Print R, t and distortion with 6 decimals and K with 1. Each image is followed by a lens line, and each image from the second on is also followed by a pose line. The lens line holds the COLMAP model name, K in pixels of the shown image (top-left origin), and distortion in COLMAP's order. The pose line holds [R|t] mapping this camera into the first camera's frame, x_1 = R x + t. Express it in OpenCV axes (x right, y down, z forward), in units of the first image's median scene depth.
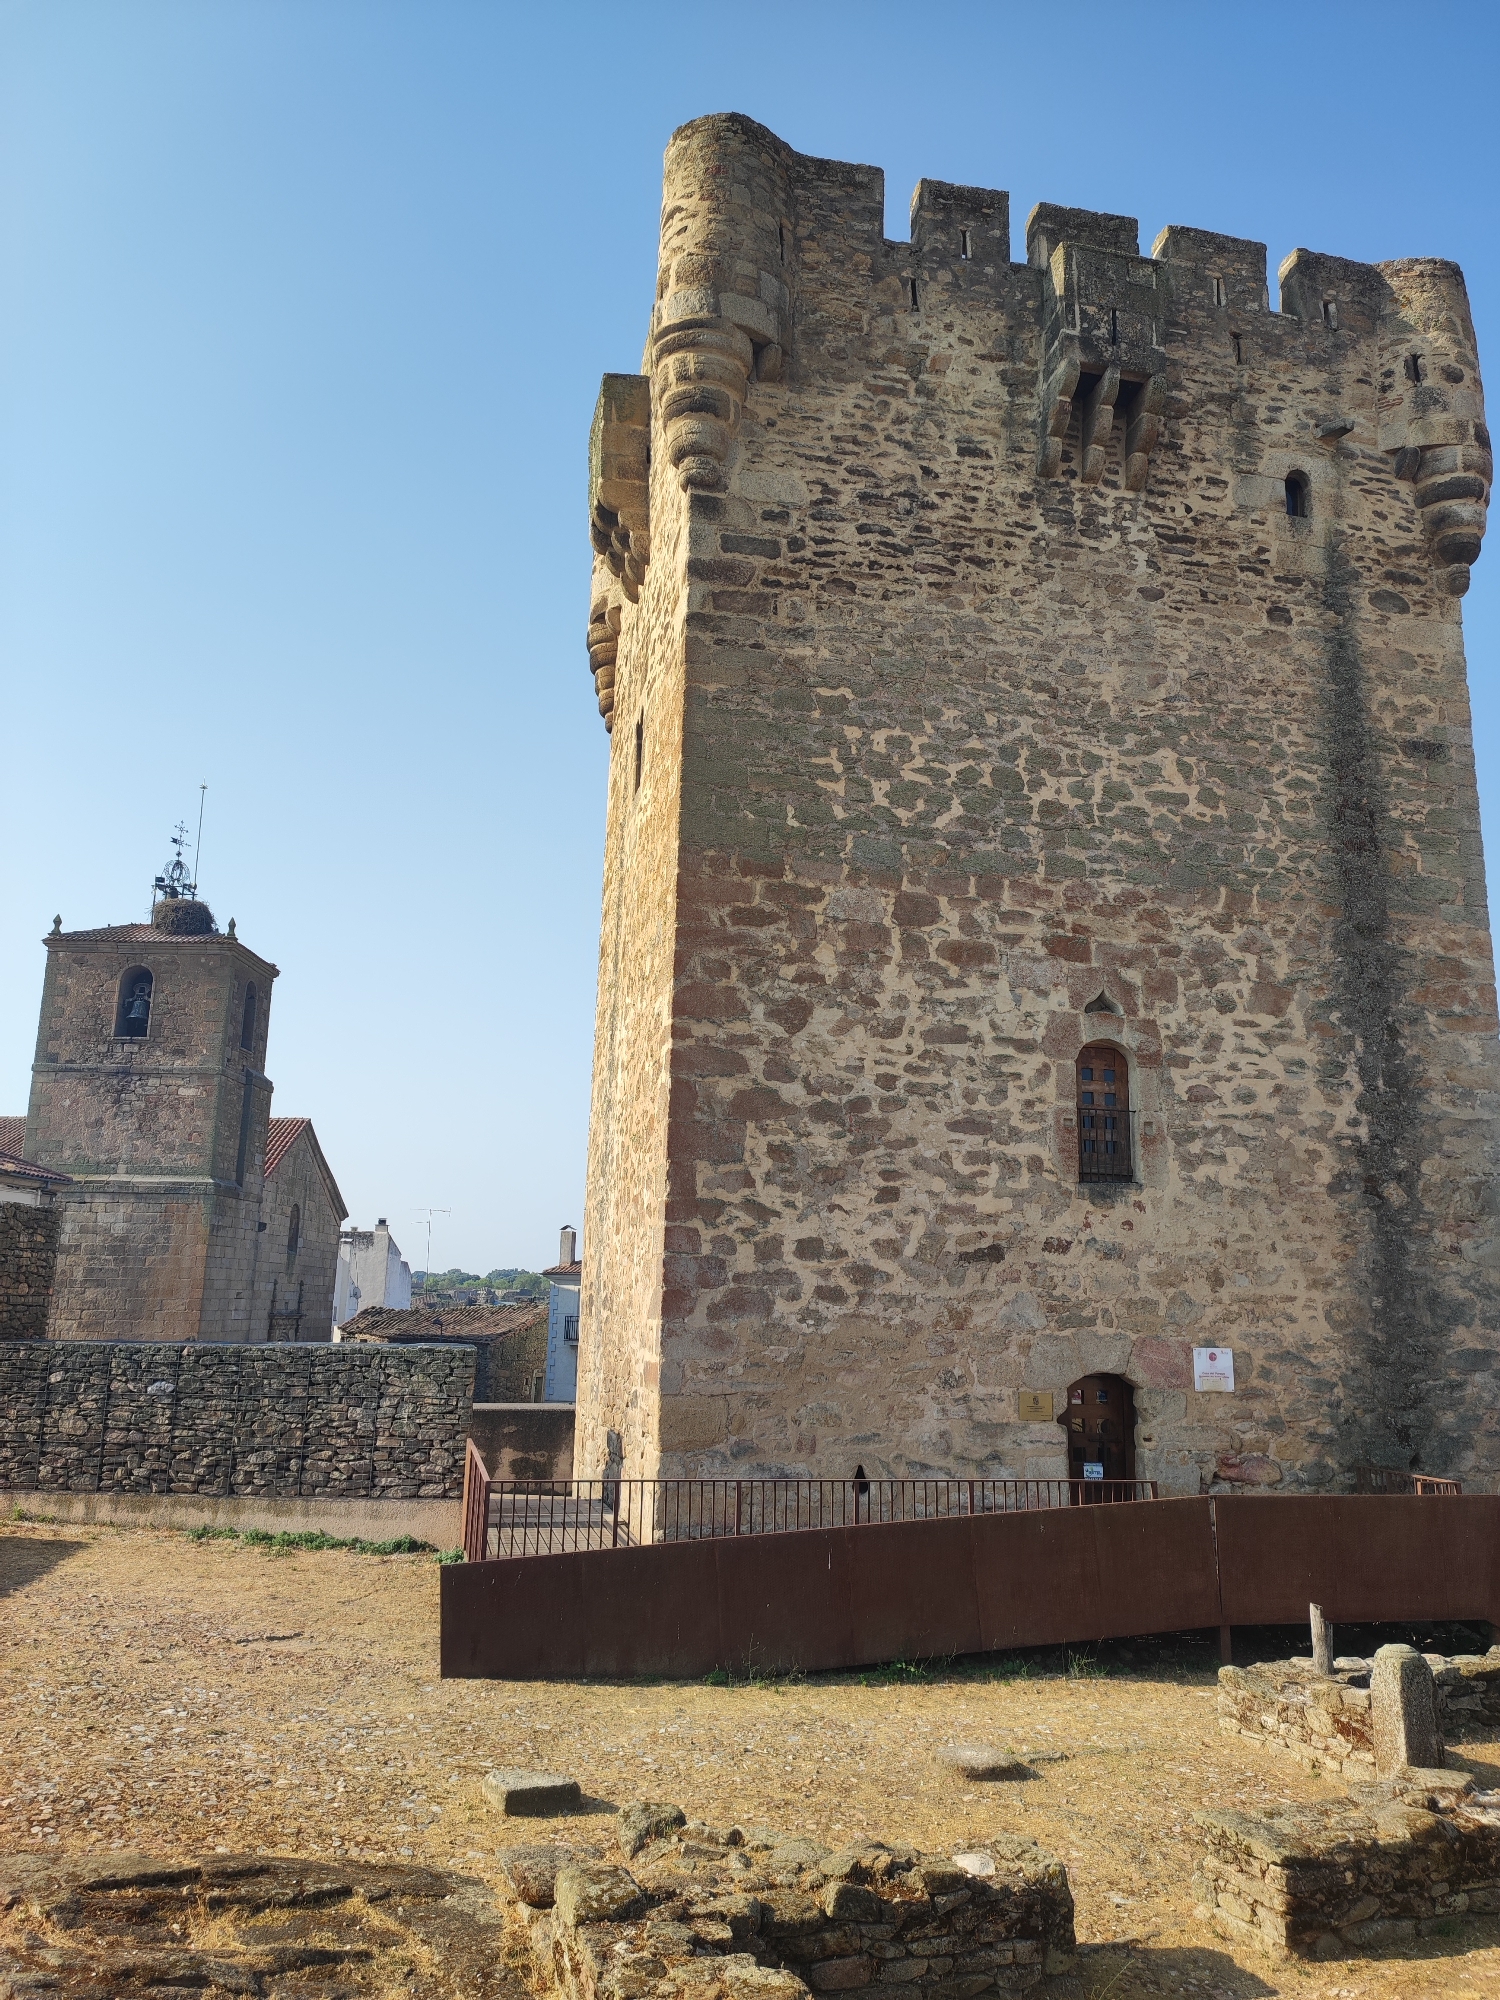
lens RADIAL K [[1474.6, 0, 751.6], [0, 1474.6, 998.3], [0, 0, 1]] dist [0.062241, -0.037739]
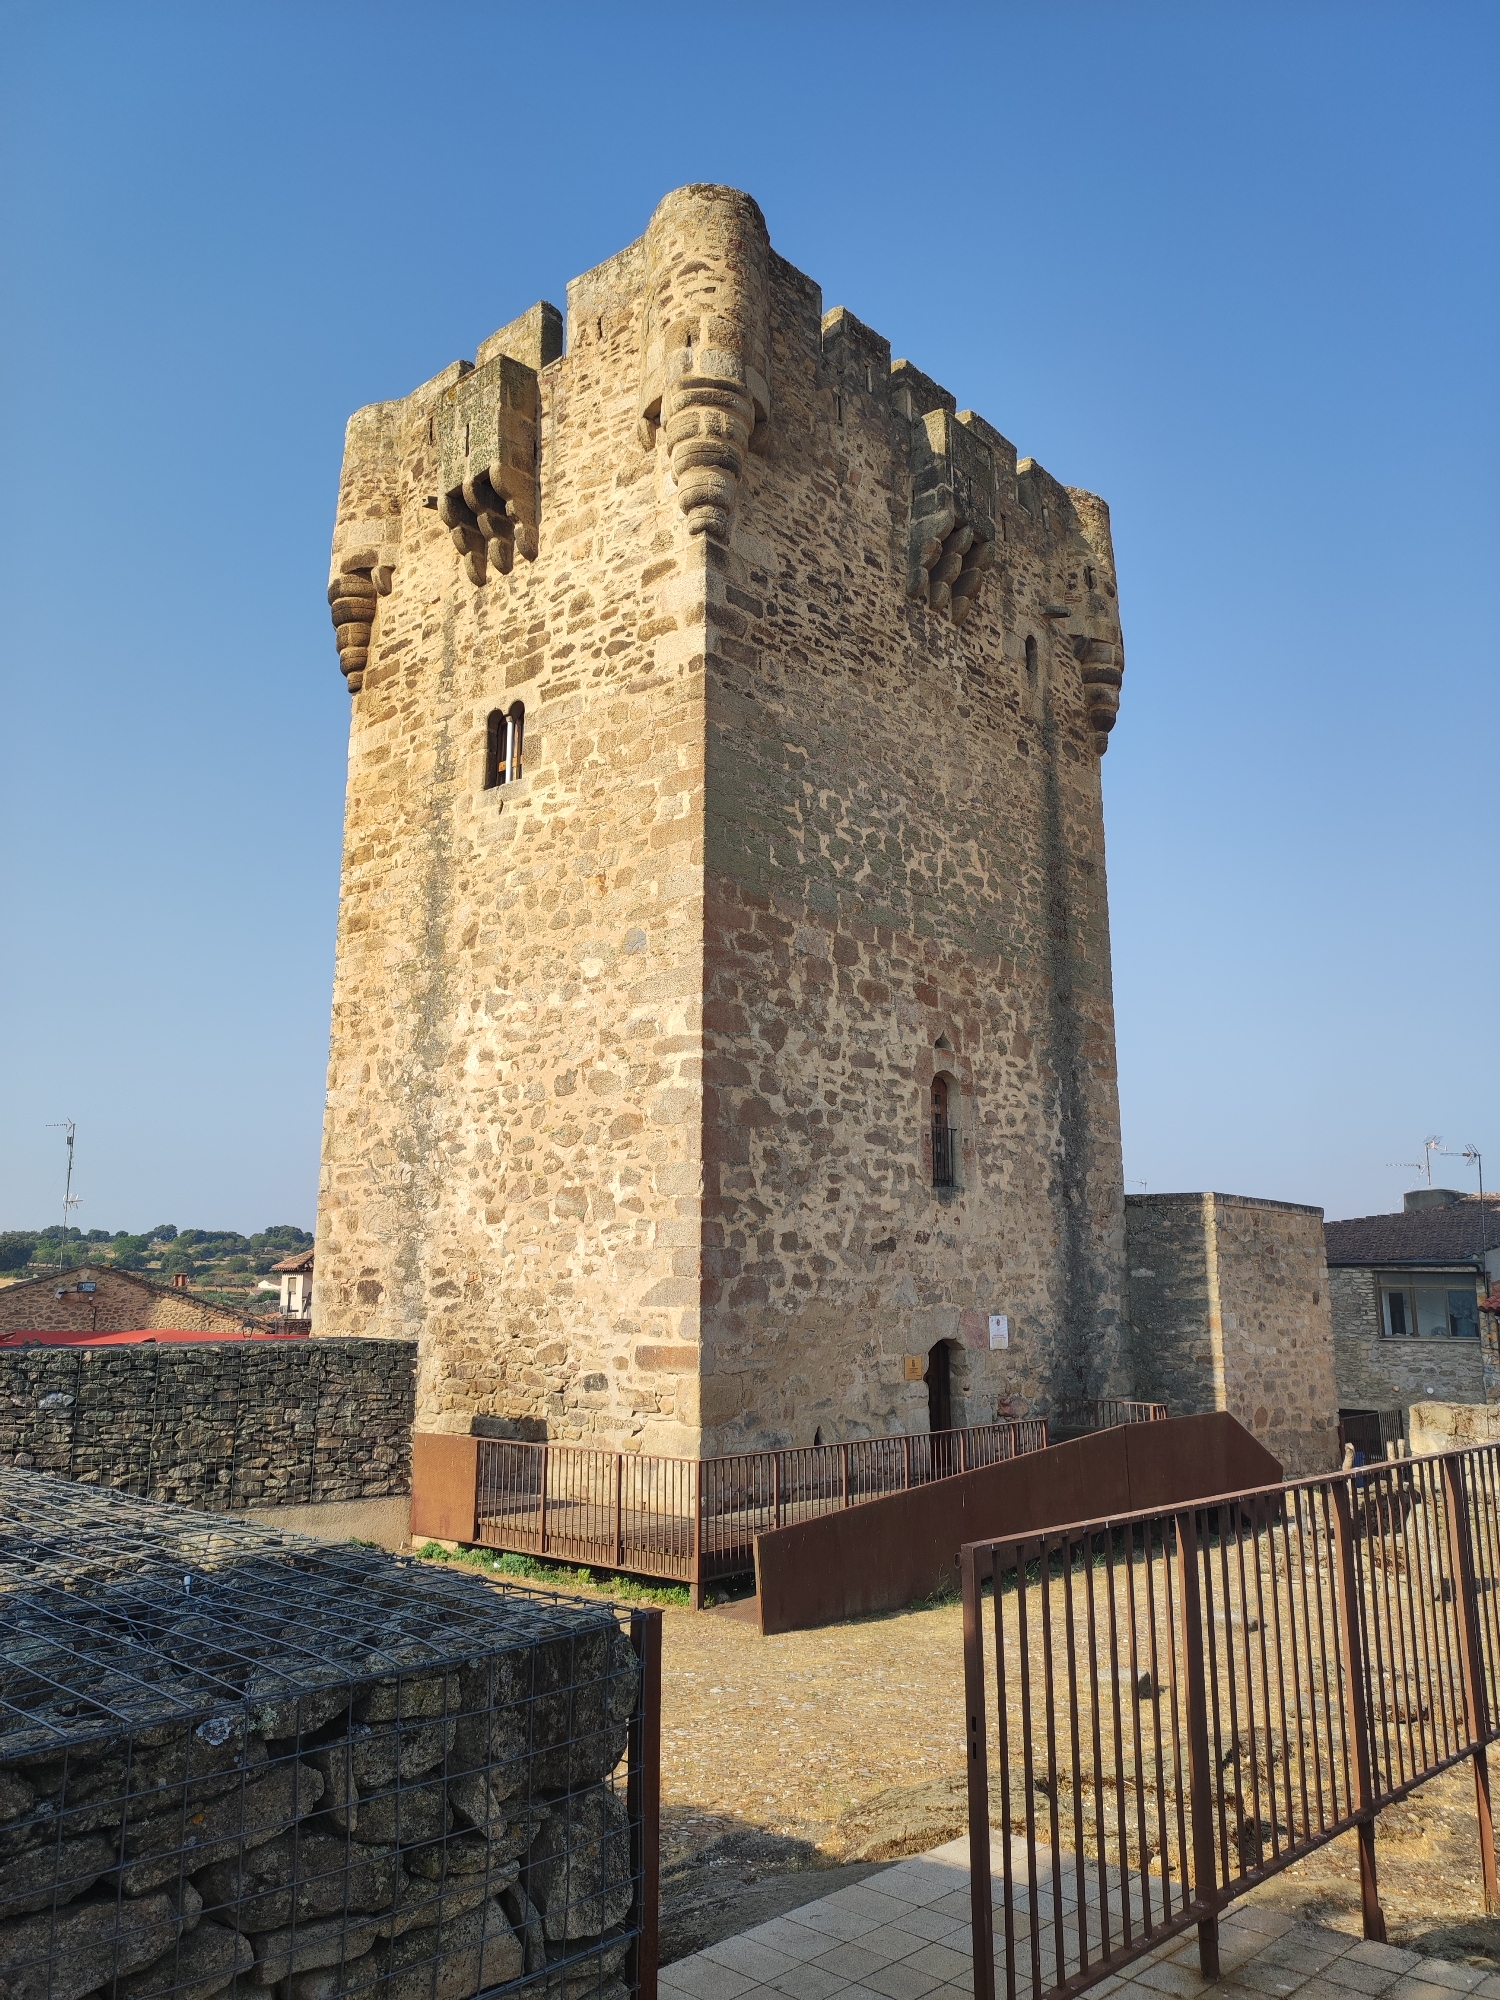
lens RADIAL K [[1474.6, 0, 758.9], [0, 1474.6, 997.8], [0, 0, 1]] dist [0.062241, -0.037739]
pose [[0.806189, 0.094397, 0.584079, -0.604629], [-0.108705, 0.994017, -0.010607, -0.002909], [-0.581586, -0.054941, 0.811628, 0.087474]]
